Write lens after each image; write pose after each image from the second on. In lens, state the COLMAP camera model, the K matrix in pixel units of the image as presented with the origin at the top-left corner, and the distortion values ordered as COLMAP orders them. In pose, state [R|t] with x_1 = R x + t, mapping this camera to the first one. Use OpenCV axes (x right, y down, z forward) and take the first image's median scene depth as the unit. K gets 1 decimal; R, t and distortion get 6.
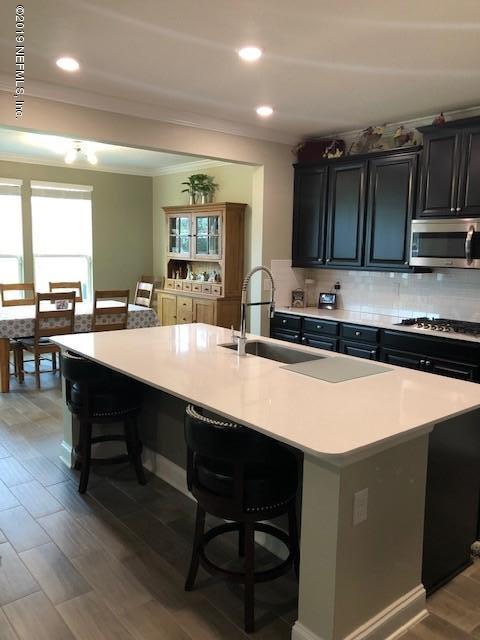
lens RADIAL K [[523.8, 0, 236.5], [0, 523.8, 314.2], [0, 0, 1]] dist [0.033876, -0.031005]
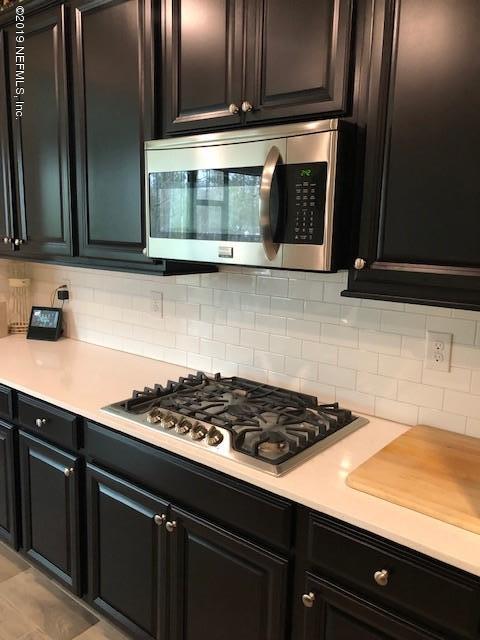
lens RADIAL K [[523.8, 0, 241.1], [0, 523.8, 318.3], [0, 0, 1]] dist [0.033876, -0.031005]
pose [[0.978662, -0.031037, 0.203121, 0.256227], [0.020155, 0.998259, 0.055425, -0.054028], [-0.204488, -0.050148, 0.977584, 0.478767]]
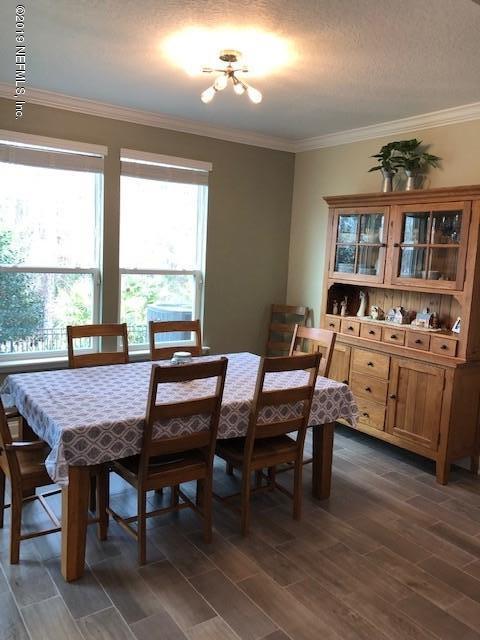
lens RADIAL K [[523.8, 0, 229.2], [0, 523.8, 309.5], [0, 0, 1]] dist [0.033876, -0.031005]
pose [[0.994920, 0.038703, -0.092937, -0.271405], [-0.040905, 0.998923, -0.021913, -0.080049], [0.091989, 0.025603, 0.995431, 0.550596]]
